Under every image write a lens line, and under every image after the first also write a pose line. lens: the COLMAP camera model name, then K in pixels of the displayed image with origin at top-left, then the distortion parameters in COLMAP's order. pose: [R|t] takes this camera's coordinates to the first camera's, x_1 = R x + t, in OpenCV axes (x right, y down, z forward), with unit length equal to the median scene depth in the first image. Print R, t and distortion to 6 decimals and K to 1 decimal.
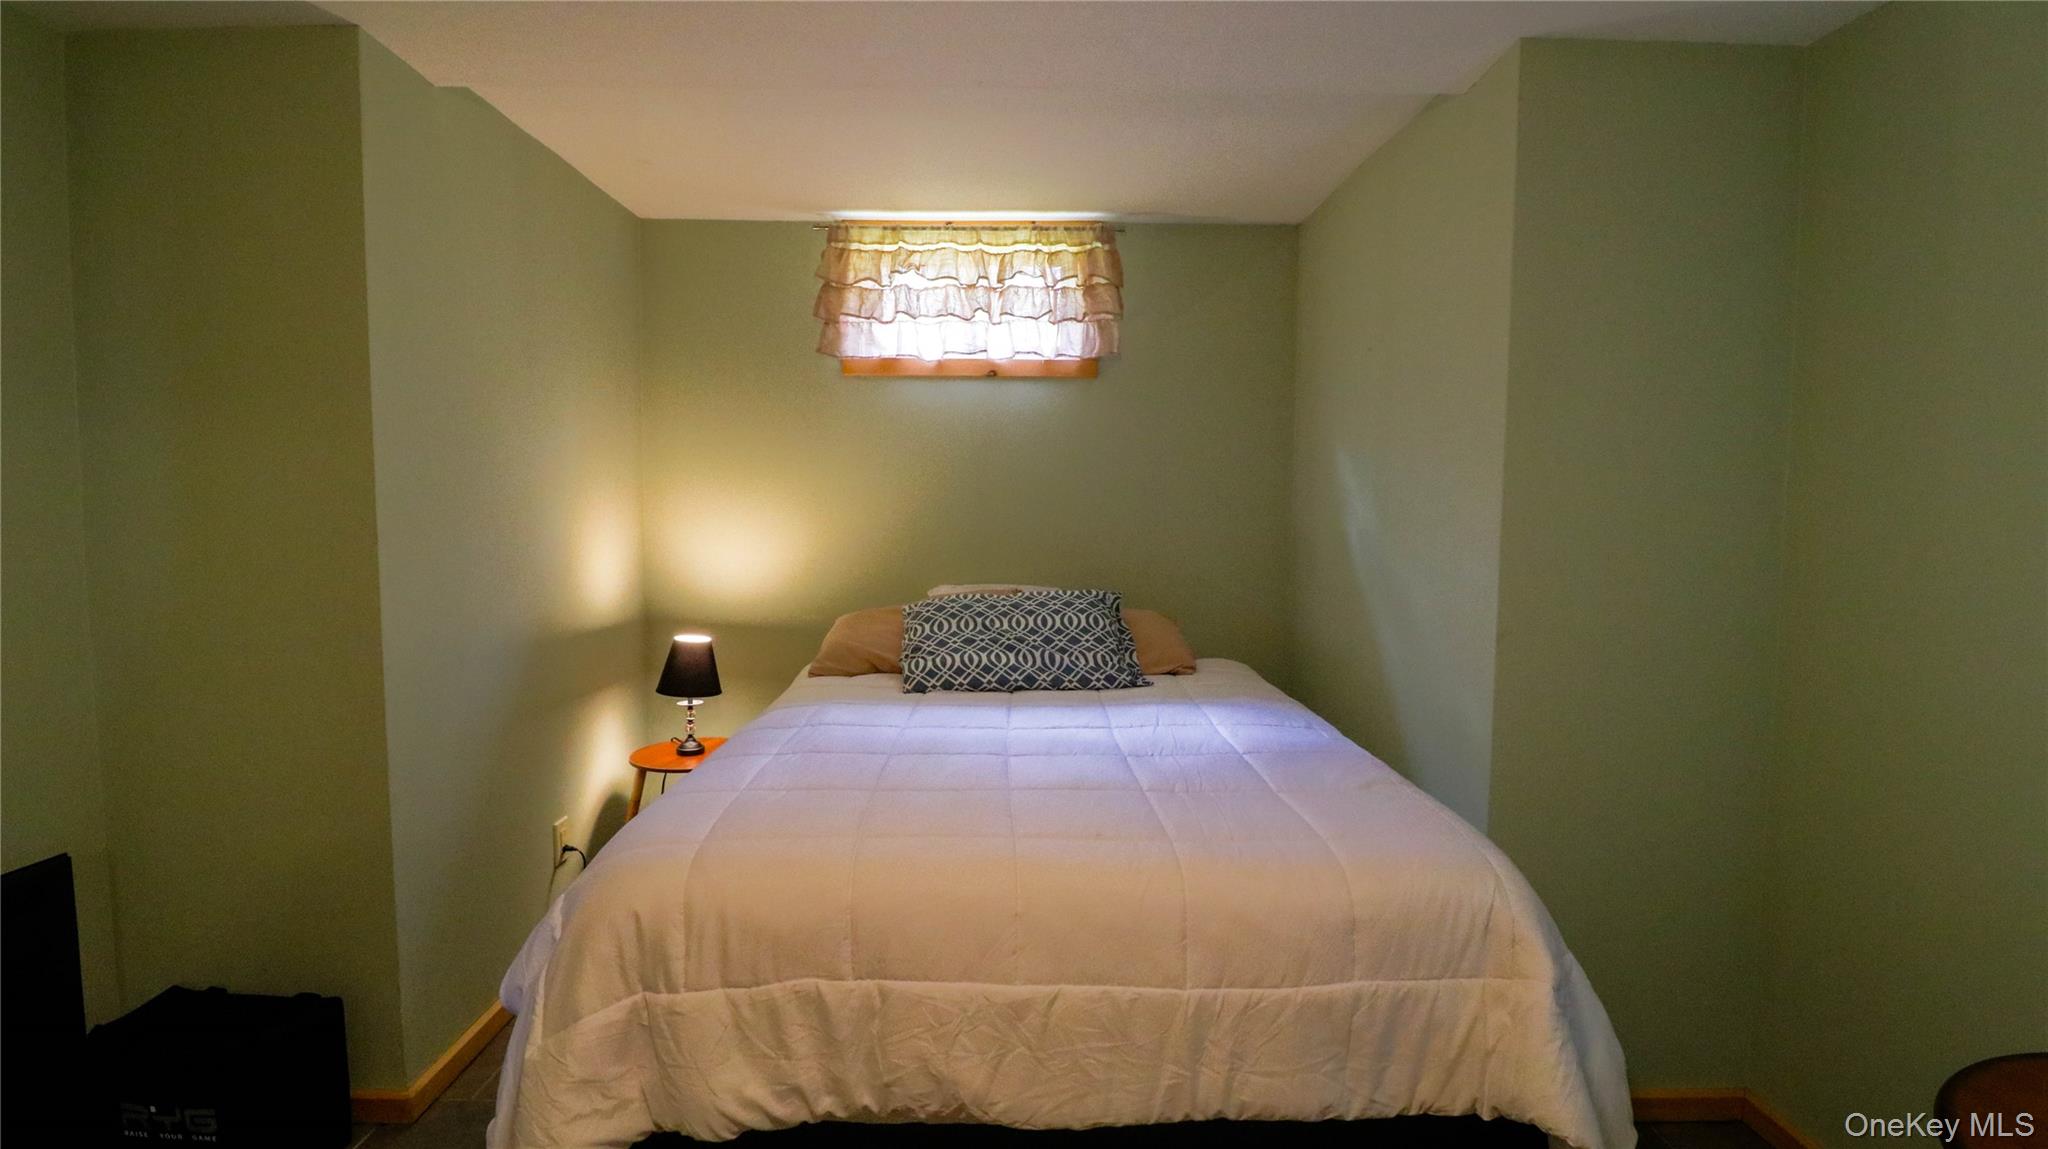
lens RADIAL K [[958.4, 0, 1009.9], [0, 958.4, 573.6], [0, 0, 1]] dist [0.000051, -0.012008]
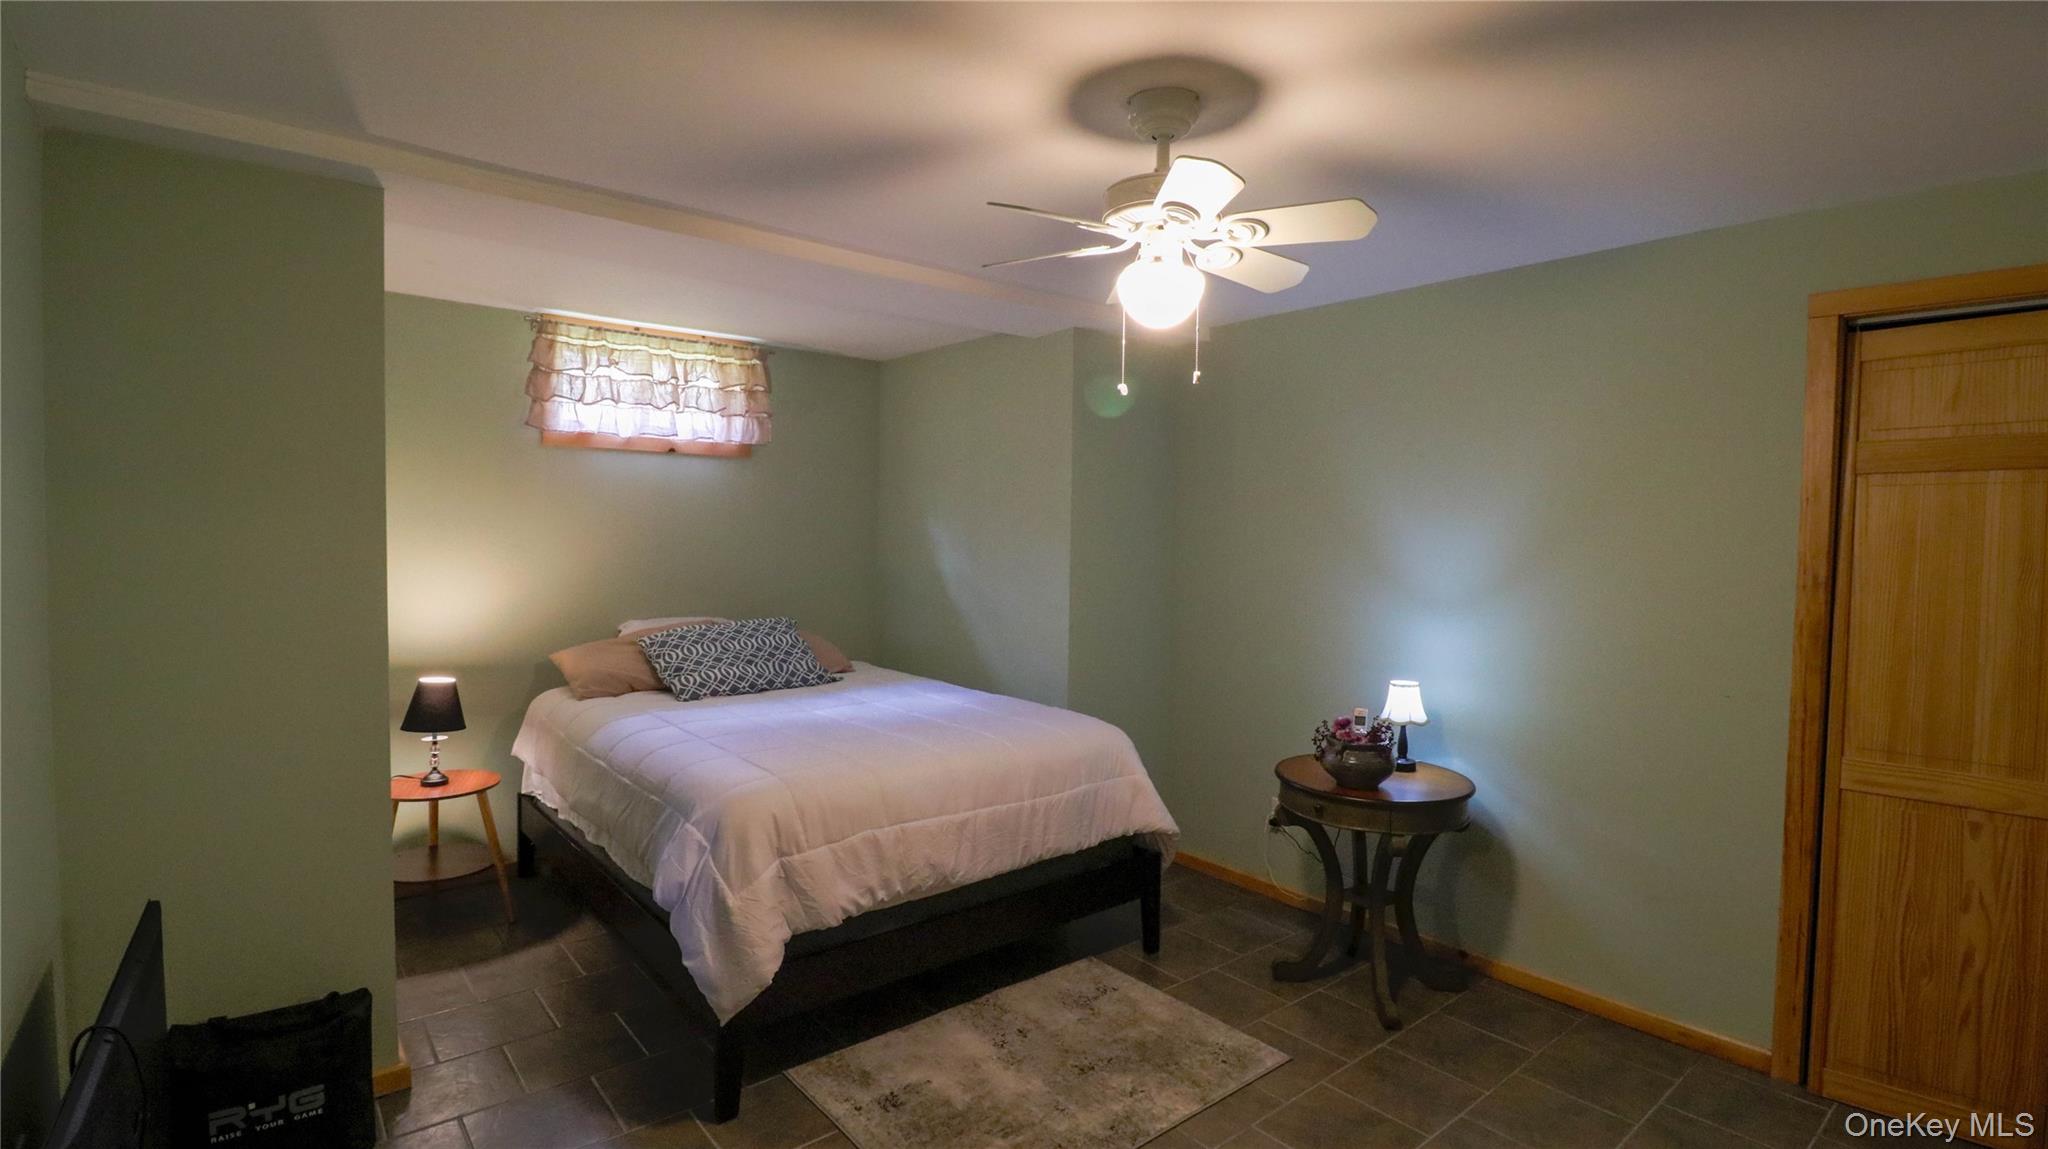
lens RADIAL K [[958.4, 0, 1009.9], [0, 958.4, 573.6], [0, 0, 1]] dist [0.000051, -0.012008]
pose [[0.780632, -0.022145, 0.624599, -0.479765], [0.036307, 0.999291, -0.009946, -0.018938], [-0.623936, 0.030442, 0.780882, -0.266561]]
